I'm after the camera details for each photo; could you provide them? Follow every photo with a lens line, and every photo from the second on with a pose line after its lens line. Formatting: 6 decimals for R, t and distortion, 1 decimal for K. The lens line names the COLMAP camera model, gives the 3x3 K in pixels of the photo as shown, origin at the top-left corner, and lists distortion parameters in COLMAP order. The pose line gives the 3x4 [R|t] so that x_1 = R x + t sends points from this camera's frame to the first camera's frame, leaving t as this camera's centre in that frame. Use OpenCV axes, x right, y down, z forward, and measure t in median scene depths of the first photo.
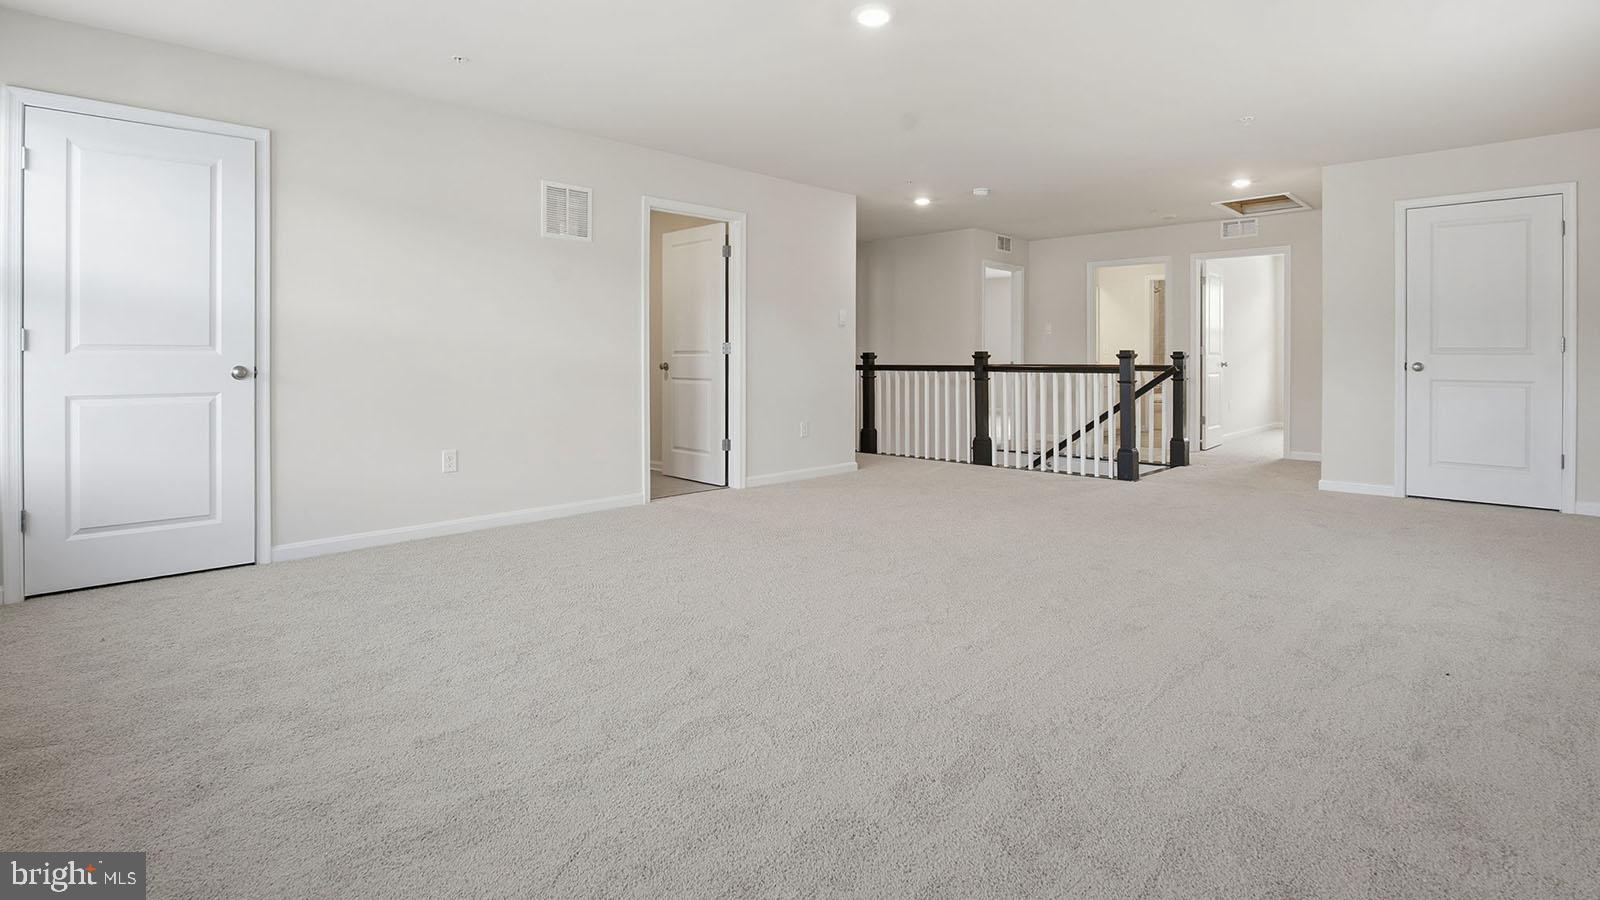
lens RADIAL K [[768.1, 0, 800.0], [0, 768.1, 450.0], [0, 0, 1]] dist [0.000777, 0.000219]
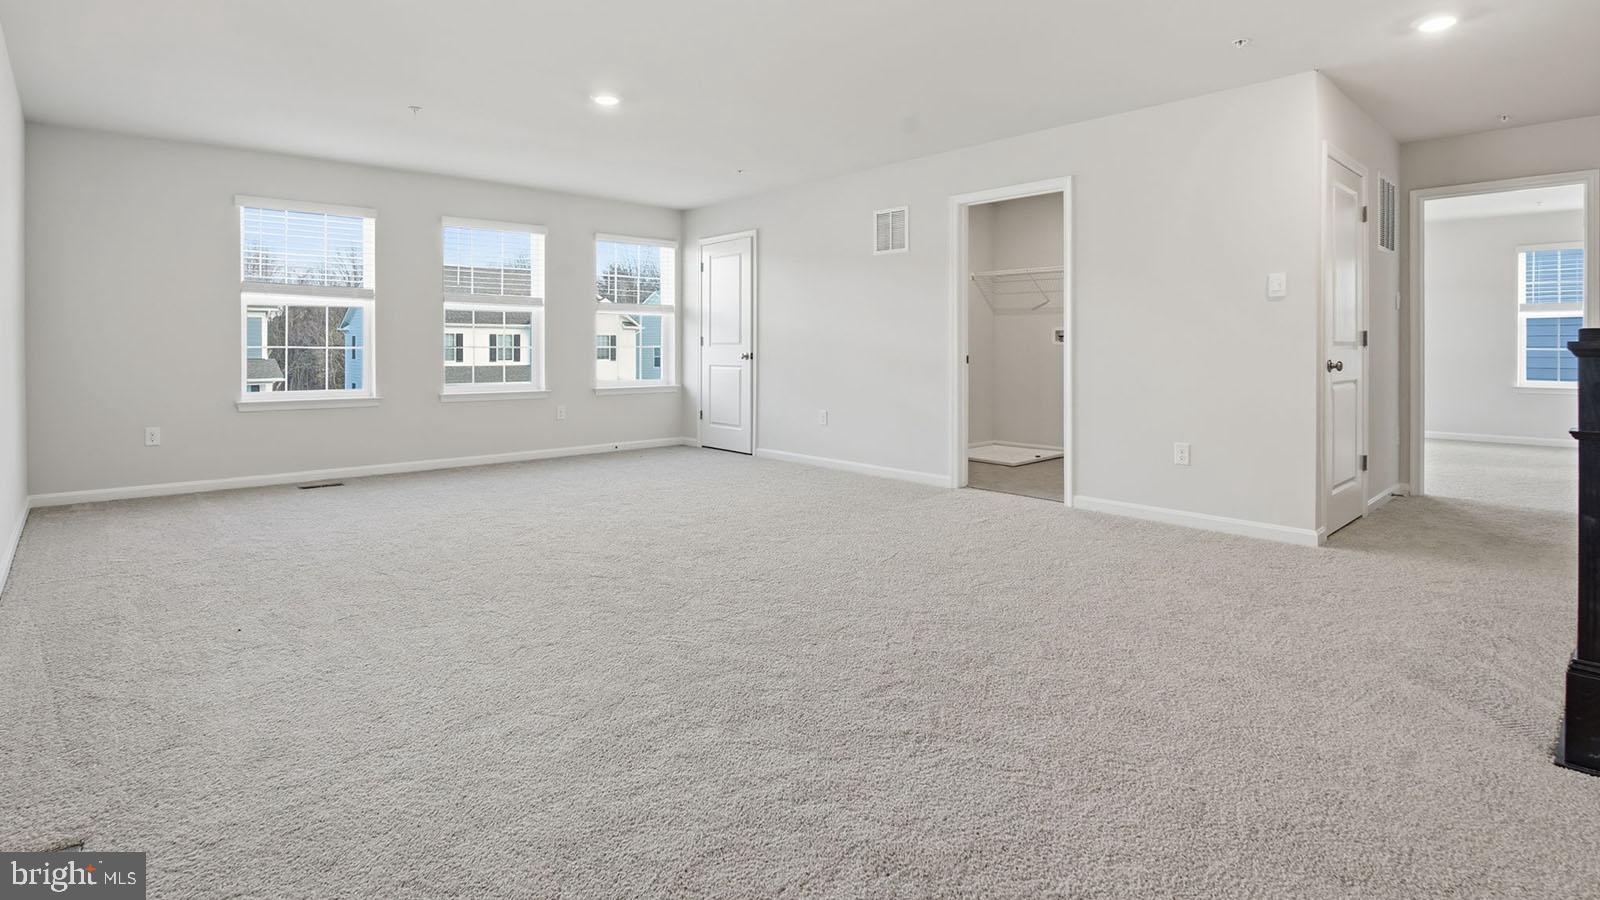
lens RADIAL K [[715.8, 0, 800.0], [0, 715.8, 450.0], [0, 0, 1]] dist [-0.022926, -0.000217]
pose [[0.006359, 0.142136, -0.989827, 1.100169], [-0.125881, 0.982086, 0.140216, -0.134343], [0.992025, 0.123709, 0.024137, 1.089124]]
